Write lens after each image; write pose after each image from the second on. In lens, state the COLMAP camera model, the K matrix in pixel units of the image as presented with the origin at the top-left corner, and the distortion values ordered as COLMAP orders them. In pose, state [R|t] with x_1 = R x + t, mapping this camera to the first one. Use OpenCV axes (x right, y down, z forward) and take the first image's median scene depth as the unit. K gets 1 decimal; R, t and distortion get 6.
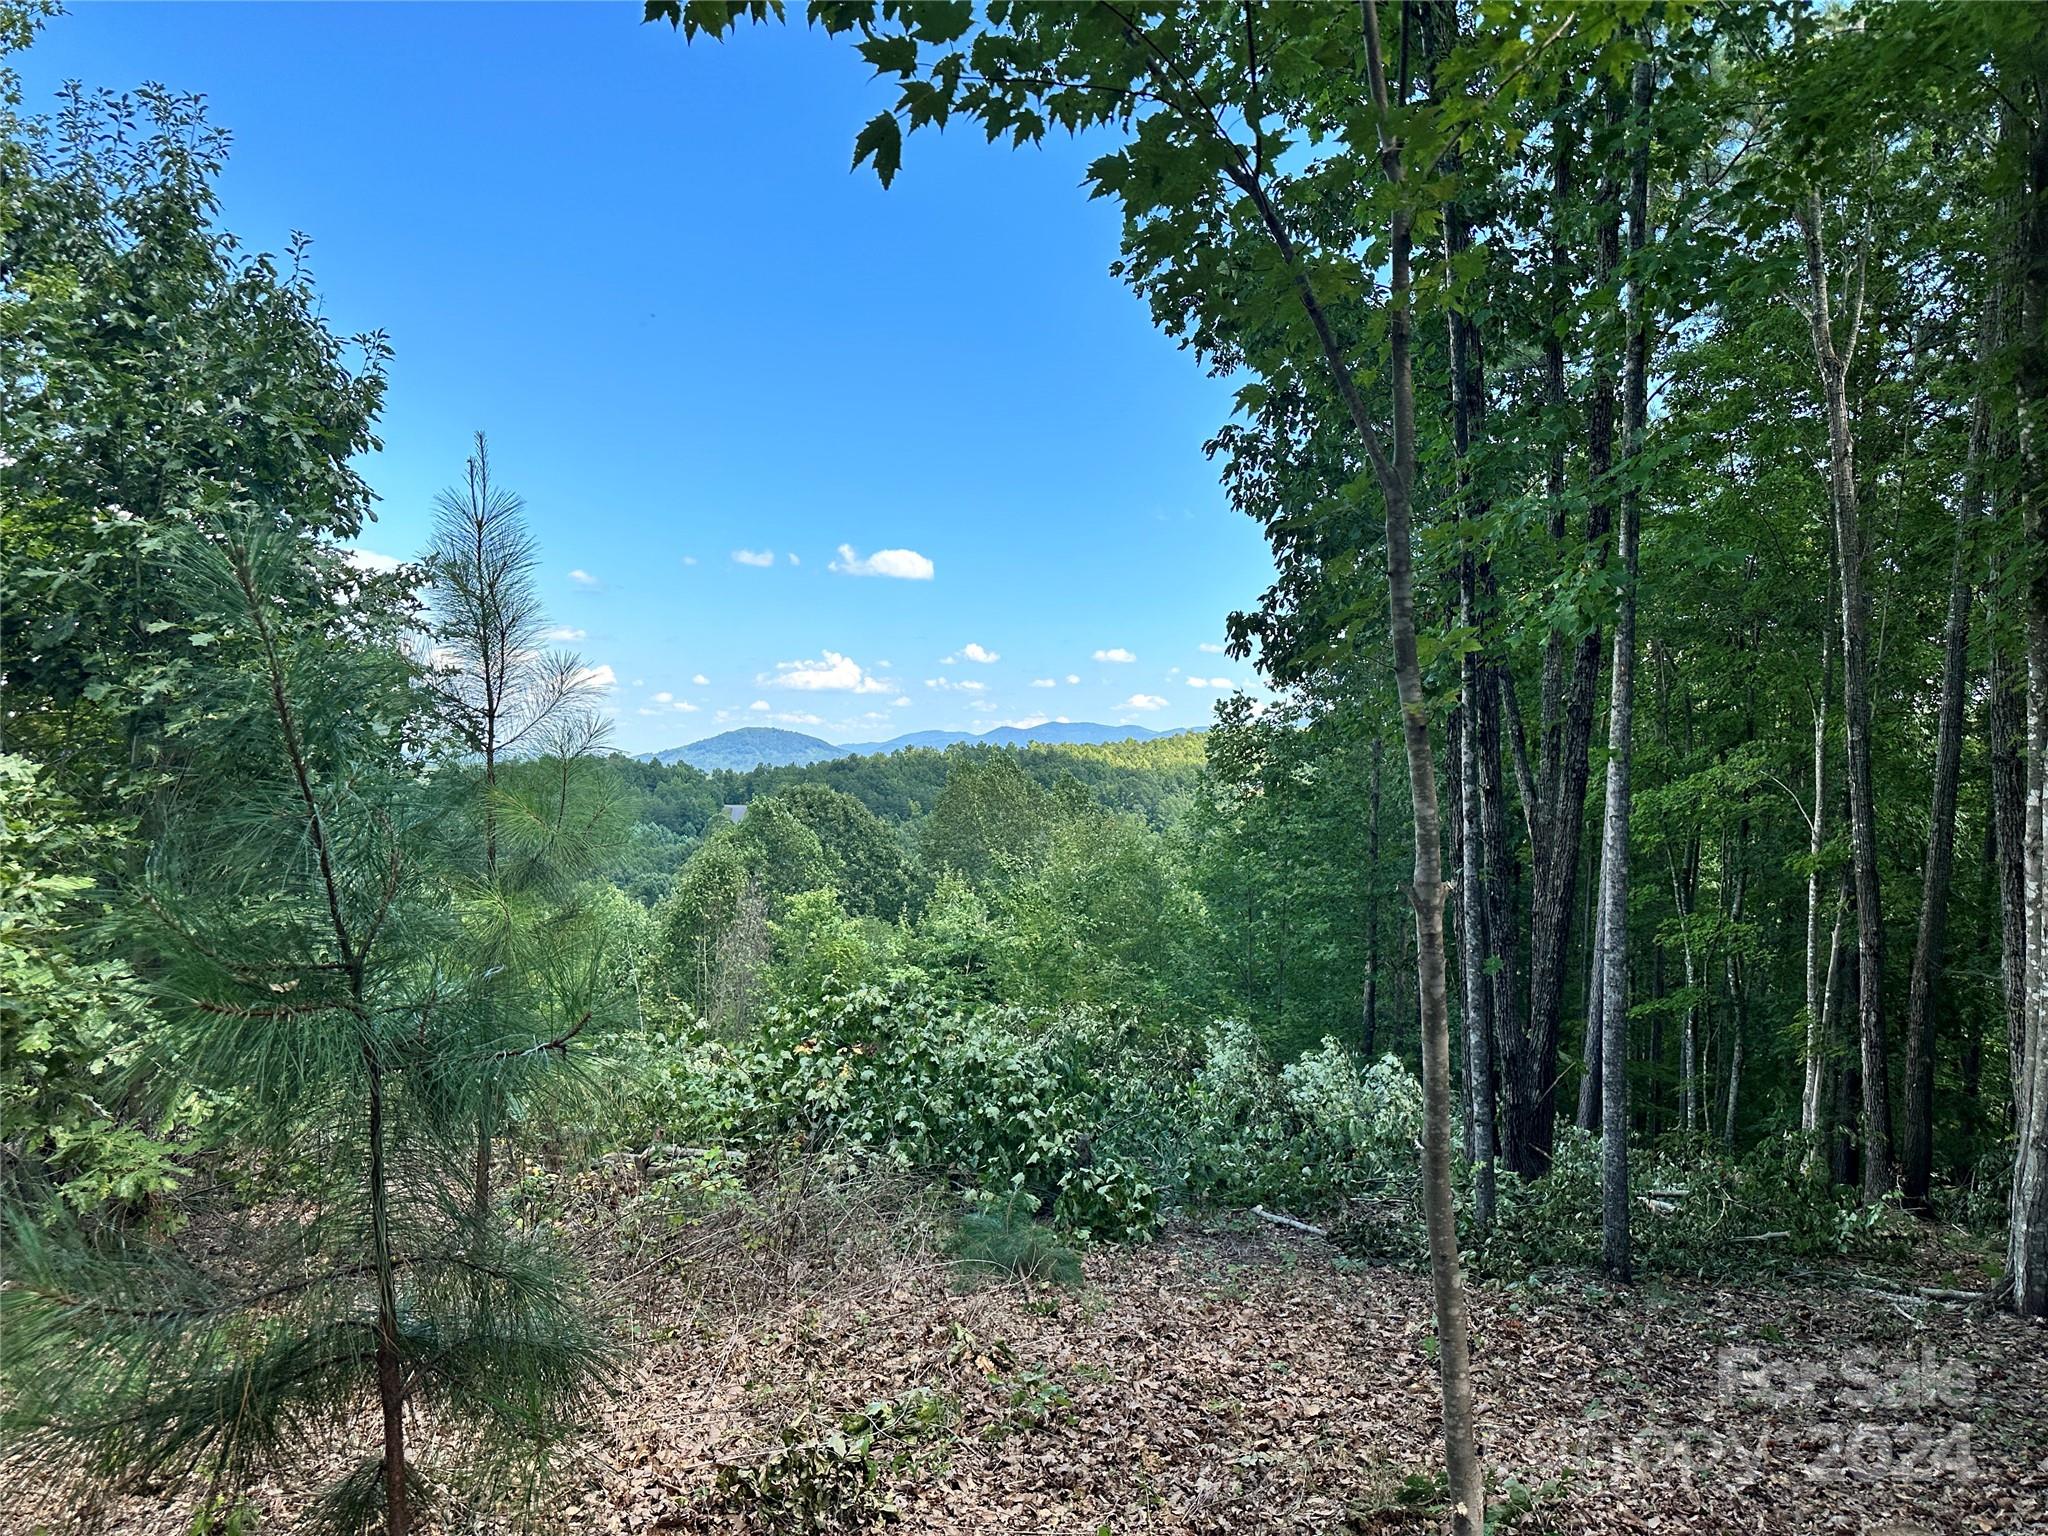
lens RADIAL K [[1441.3, 0, 1041.7], [0, 1441.3, 780.6], [0, 0, 1]] dist [0.143236, 0.002000]
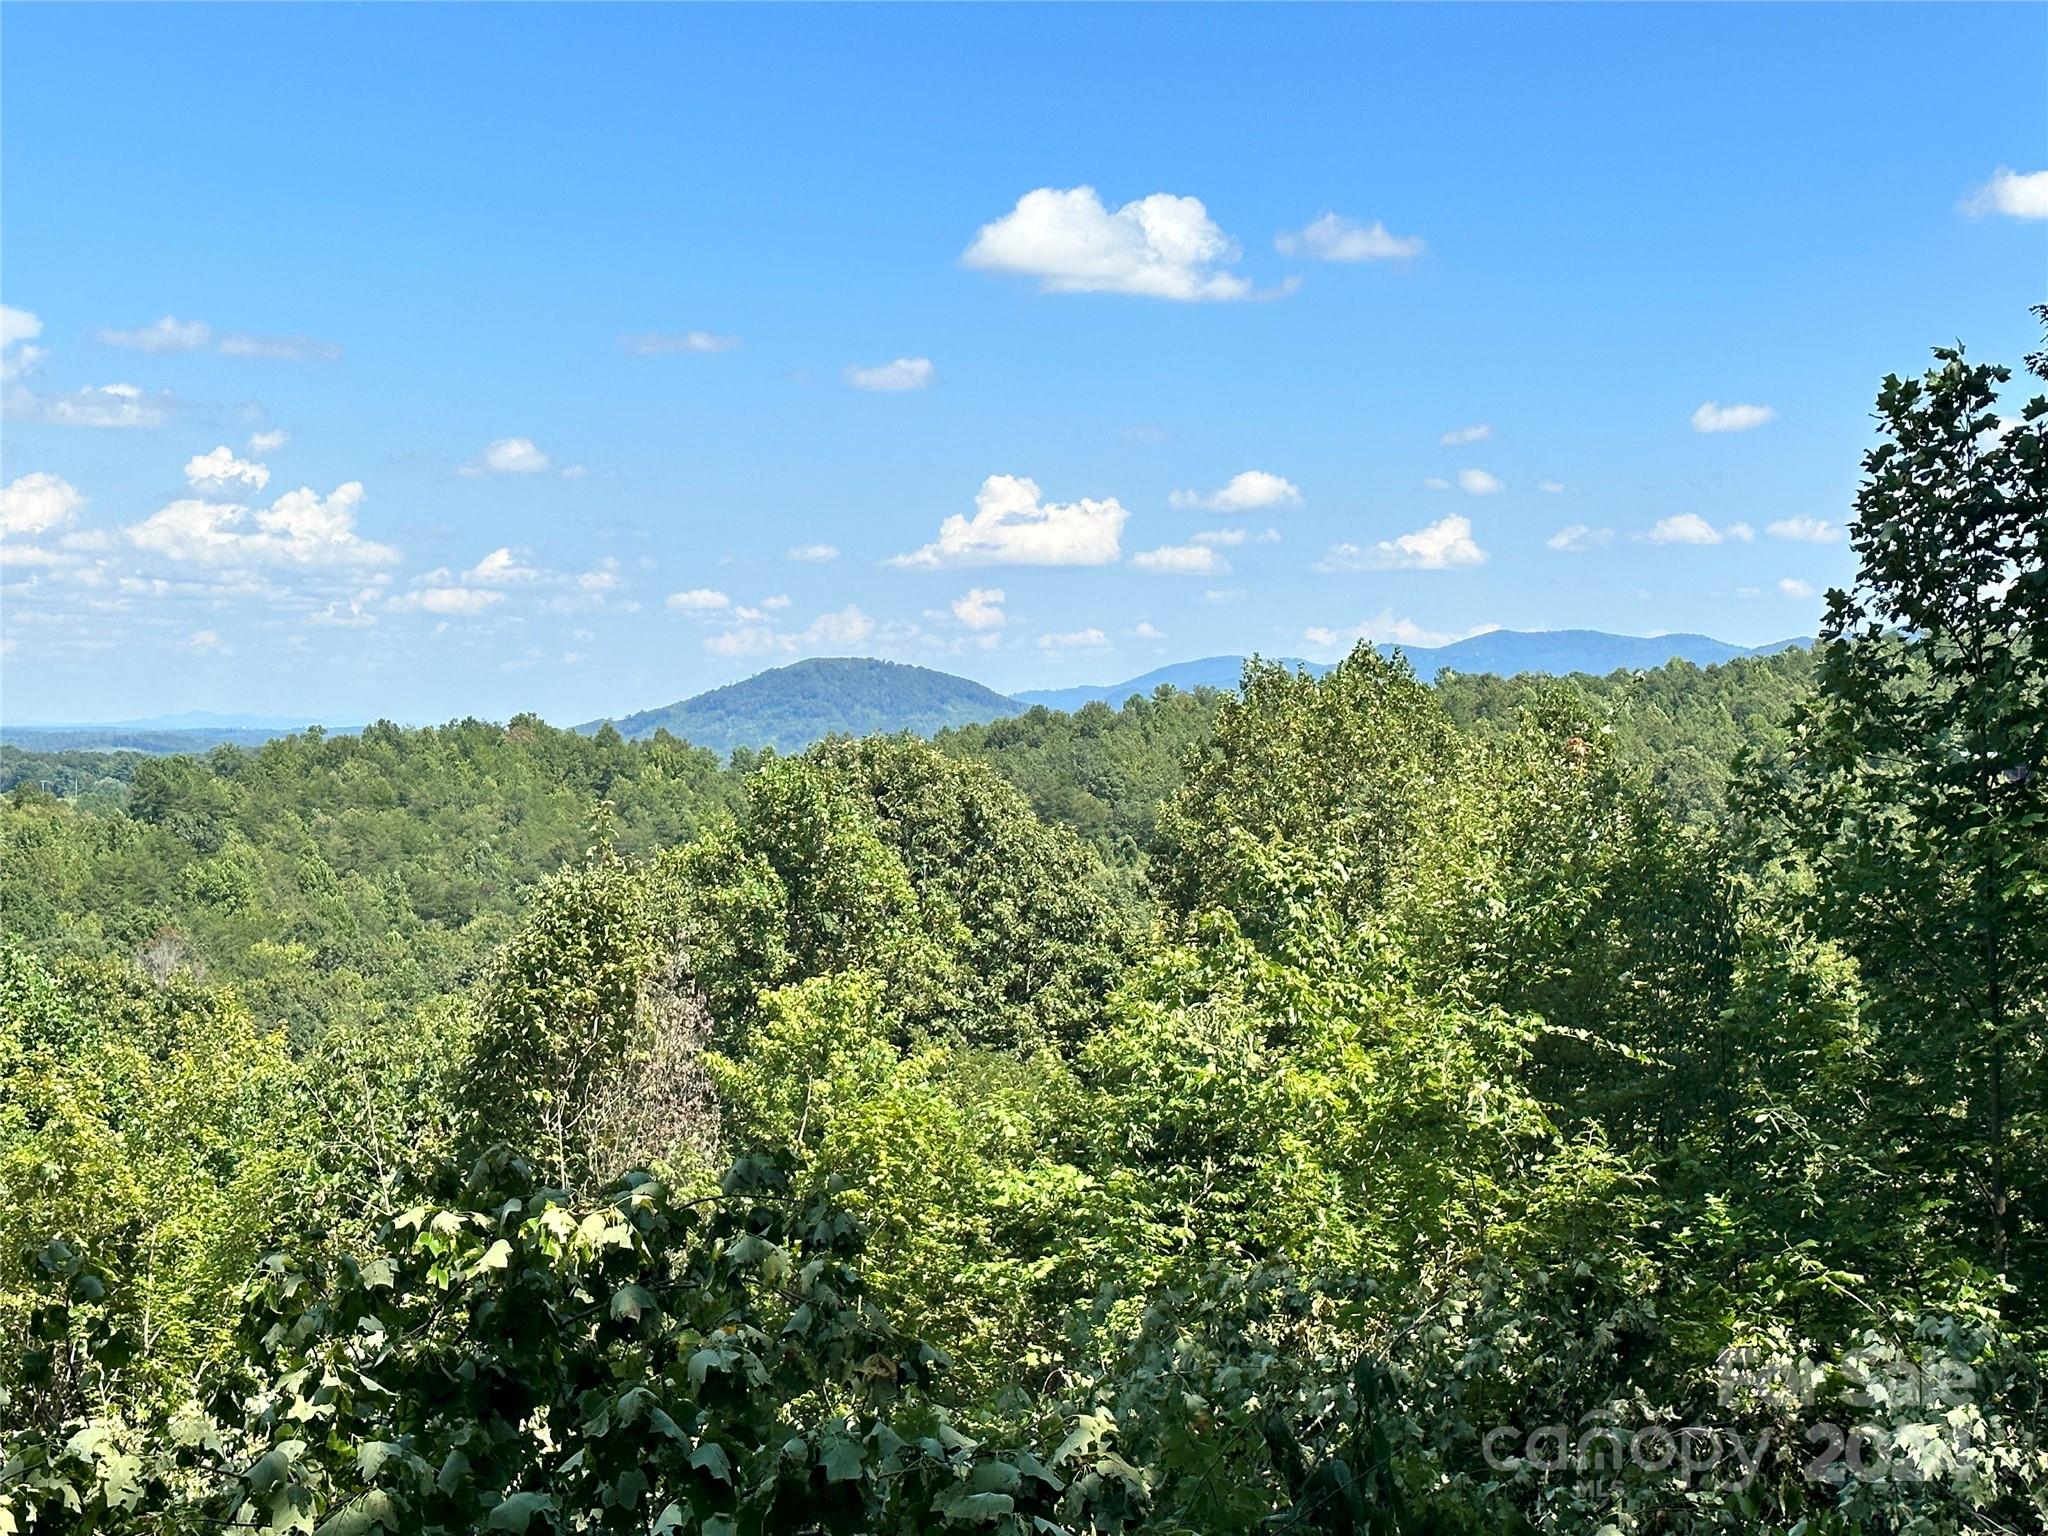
lens RADIAL K [[3161.4, 0, 1072.5], [0, 3161.4, 782.1], [0, 0, 1]] dist [0.154804, 0.000000]
pose [[0.991861, -0.017925, -0.126058, 0.023762], [0.017975, 0.999838, -0.000740, 0.035875], [0.126050, -0.001532, 0.992023, 0.219198]]
